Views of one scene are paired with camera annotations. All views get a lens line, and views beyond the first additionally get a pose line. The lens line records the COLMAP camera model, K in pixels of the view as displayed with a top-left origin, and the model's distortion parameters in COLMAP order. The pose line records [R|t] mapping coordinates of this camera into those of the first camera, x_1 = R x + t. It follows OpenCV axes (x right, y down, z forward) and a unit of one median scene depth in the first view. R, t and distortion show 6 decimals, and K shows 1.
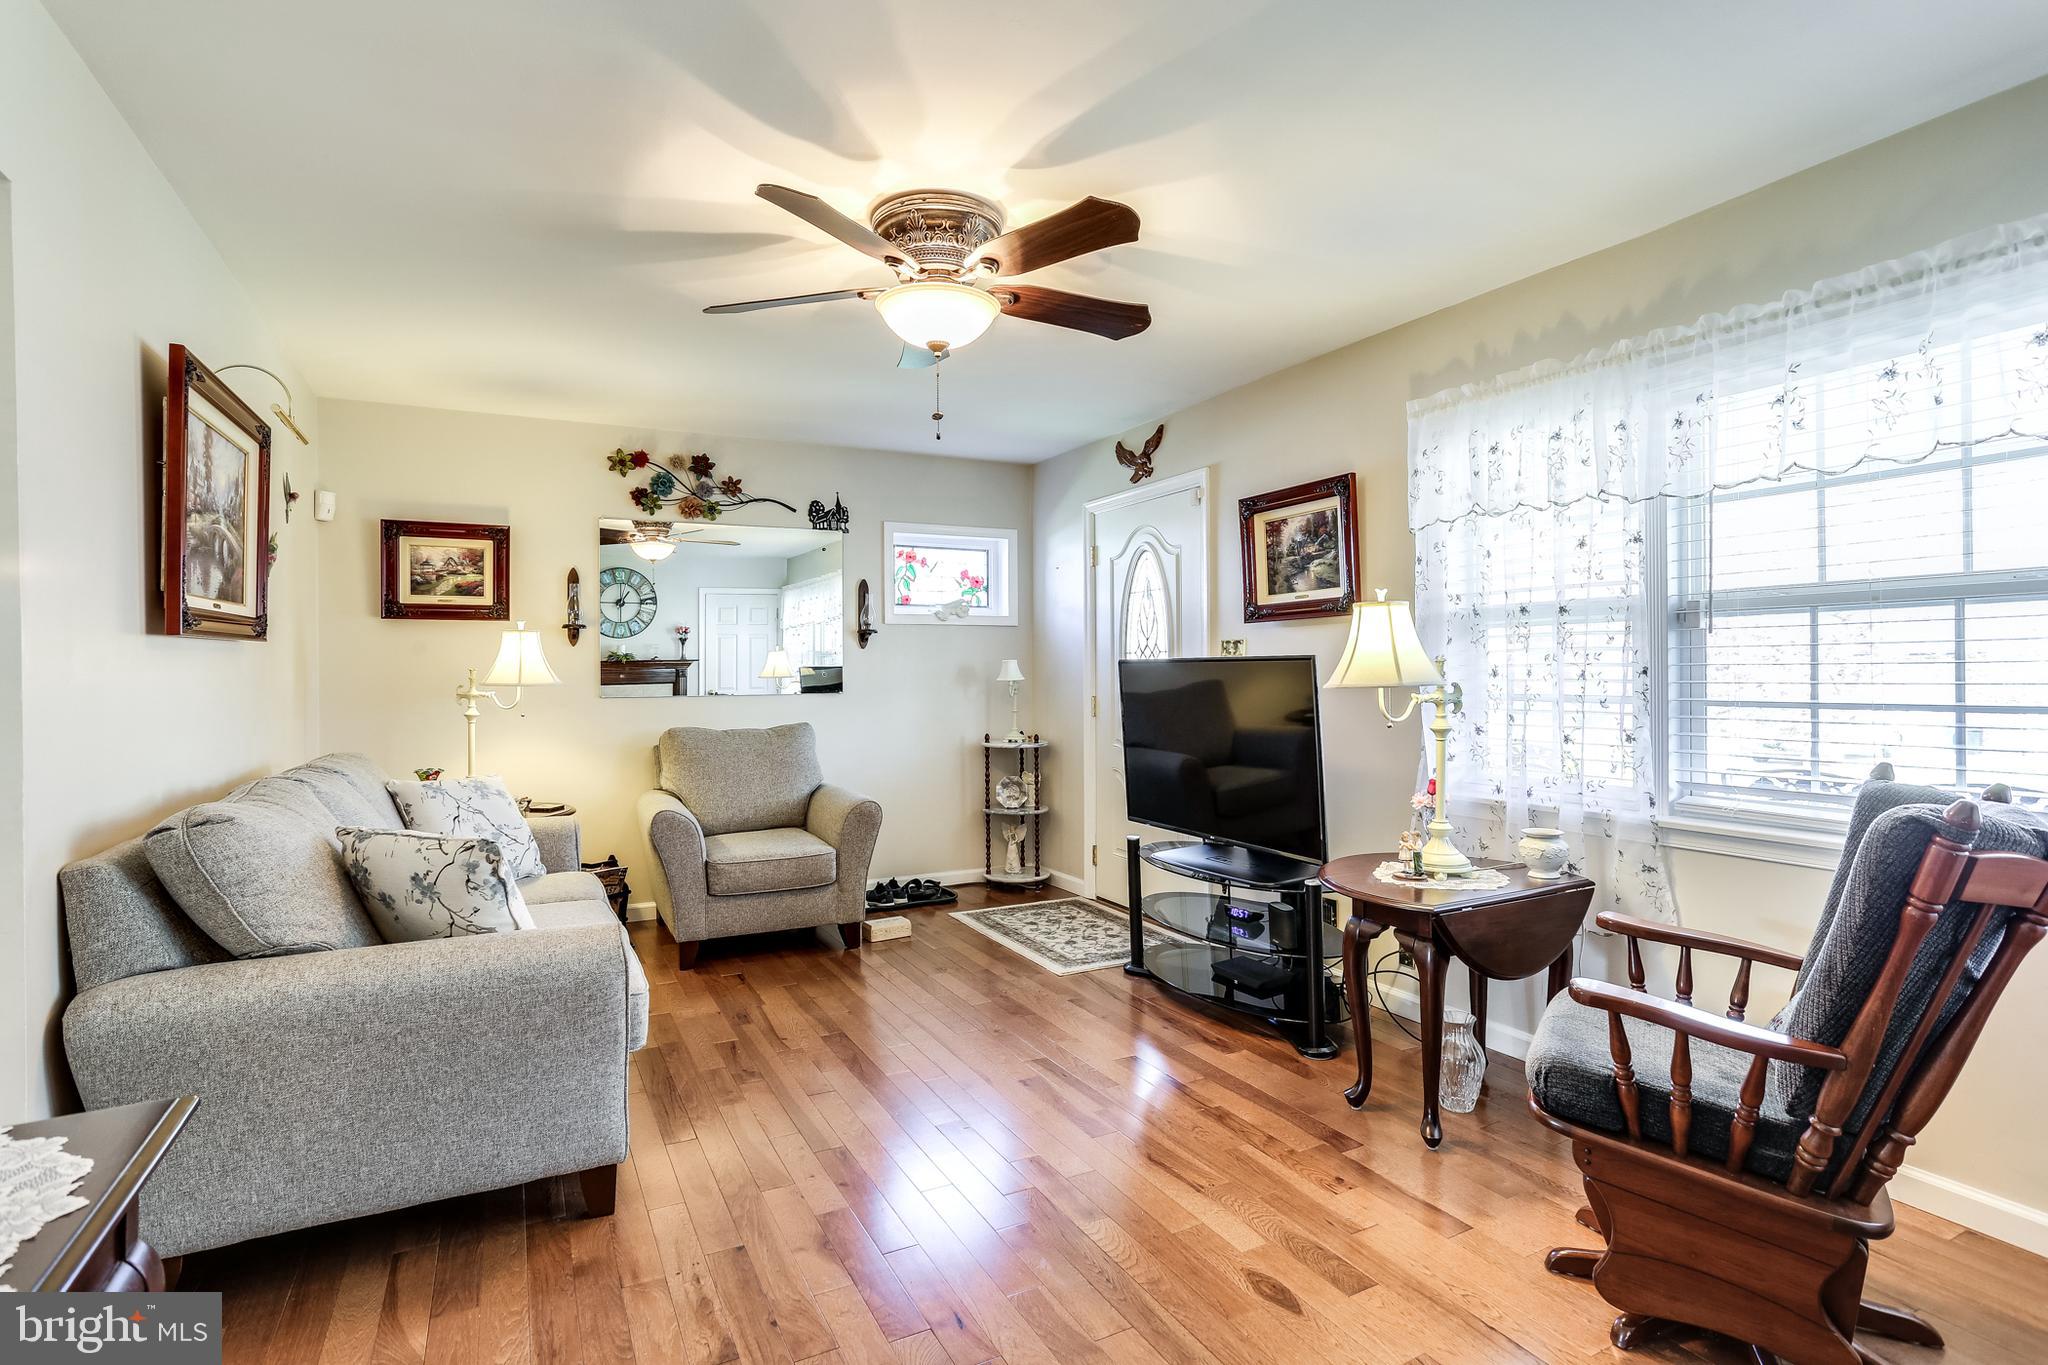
lens RADIAL K [[985.4, 0, 1002.5], [0, 985.4, 664.9], [0, 0, 1]] dist [-0.055717, 0.034824]
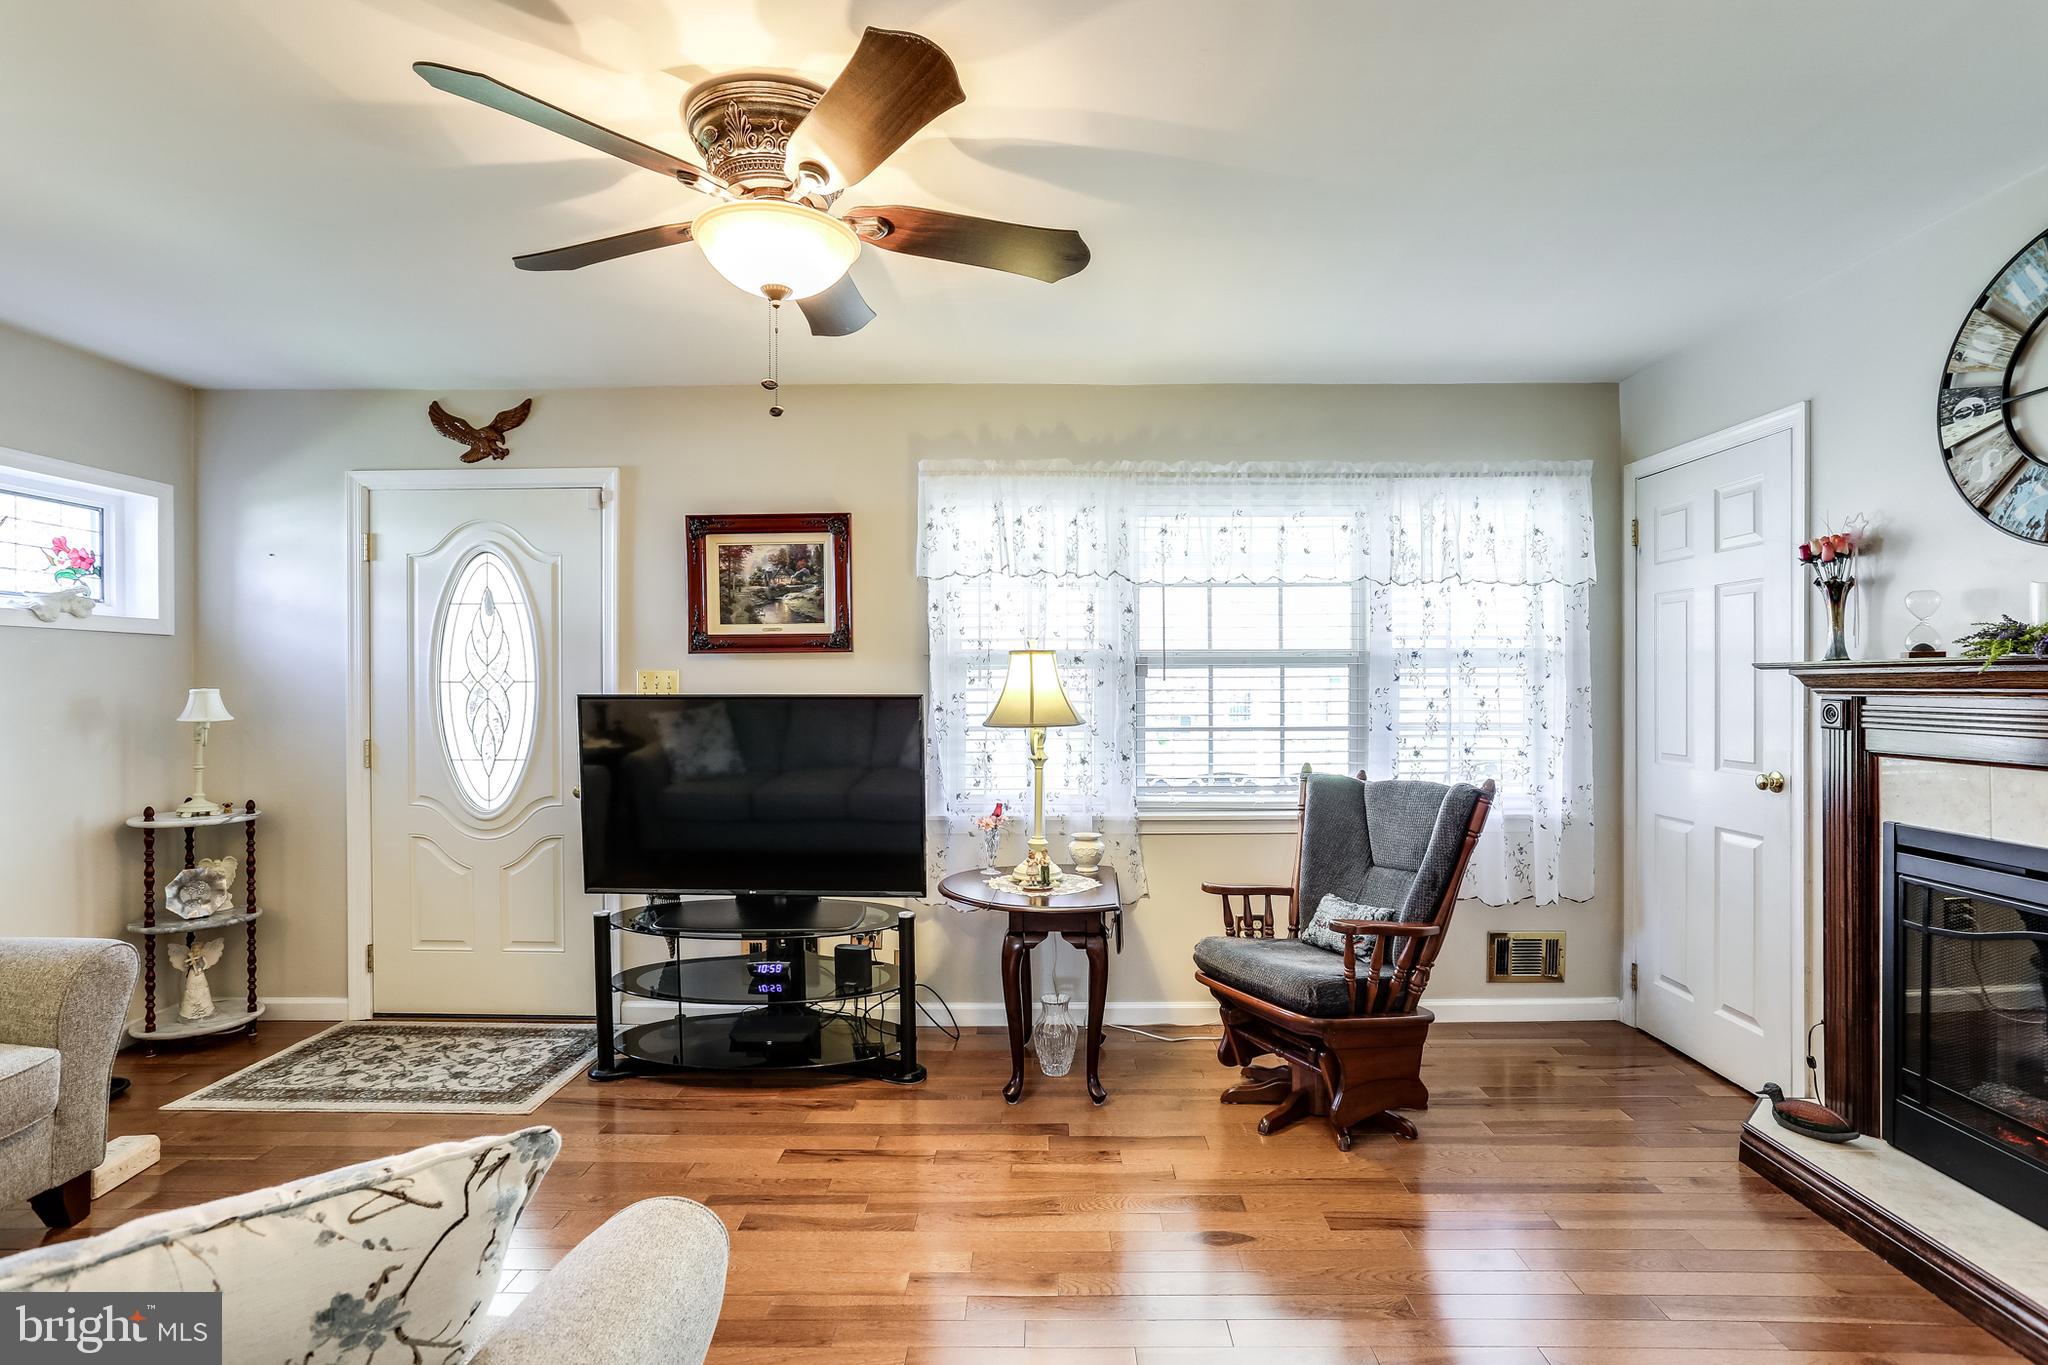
lens RADIAL K [[1014.5, 0, 1036.5], [0, 1014.5, 687.3], [0, 0, 1]] dist [-0.056000, 0.039418]
pose [[0.473266, 0.003240, 0.880914, -0.440162], [-0.006344, 0.999980, -0.000269, -0.013871], [-0.880897, -0.005462, 0.473277, 0.296992]]
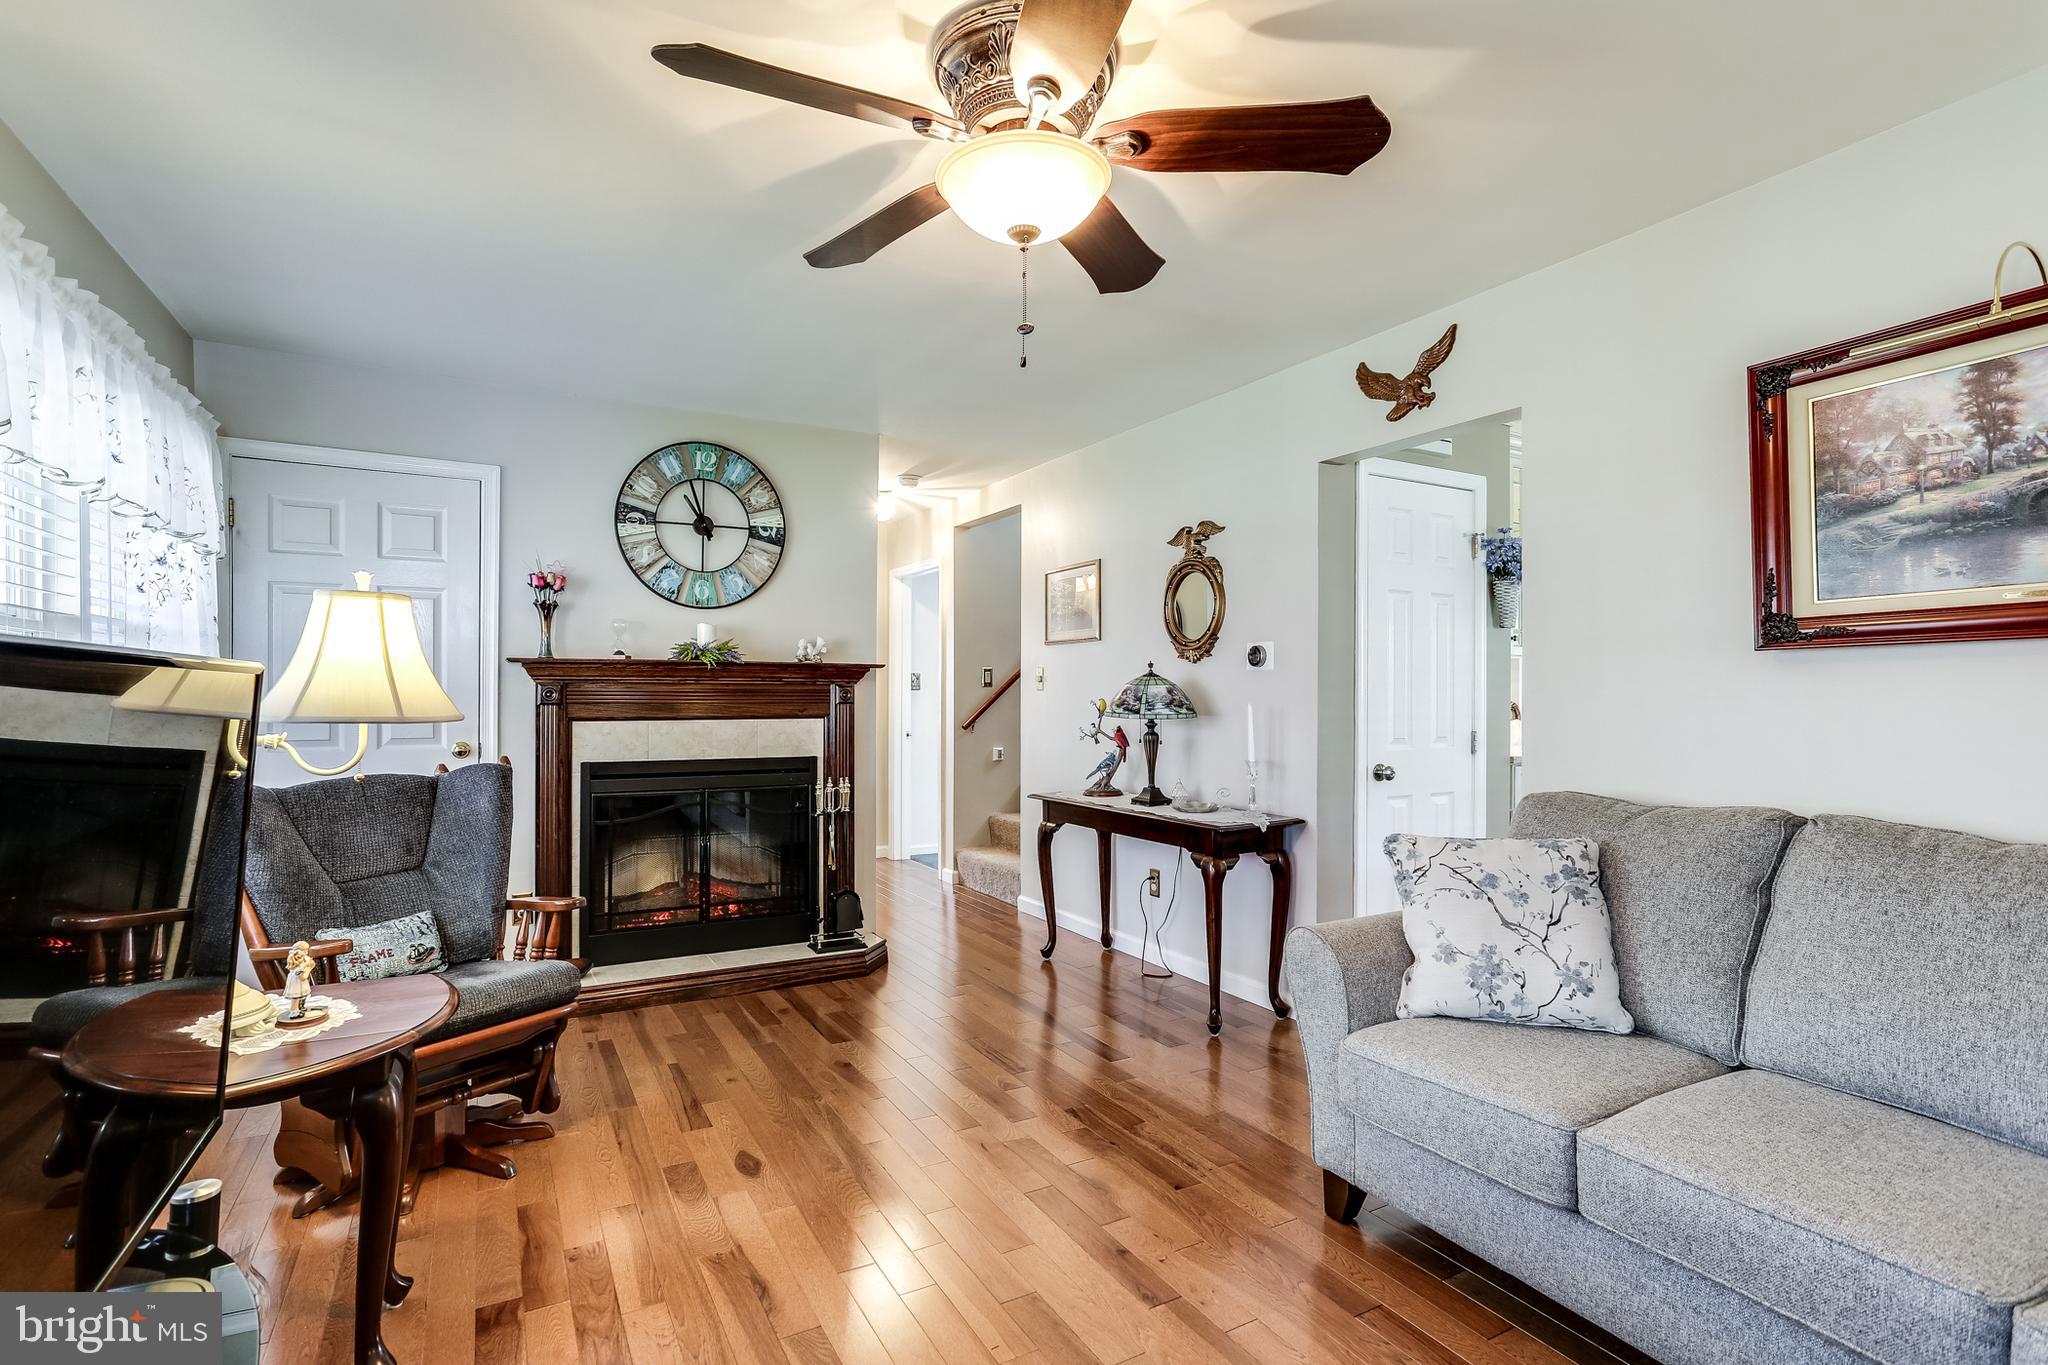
lens RADIAL K [[1014.5, 0, 1036.5], [0, 1014.5, 687.3], [0, 0, 1]] dist [-0.056000, 0.039418]
pose [[-0.998663, 0.006943, -0.051233, -0.023338], [0.007533, 0.999907, -0.011332, 0.007764], [0.051149, -0.011703, -0.998622, 1.149135]]
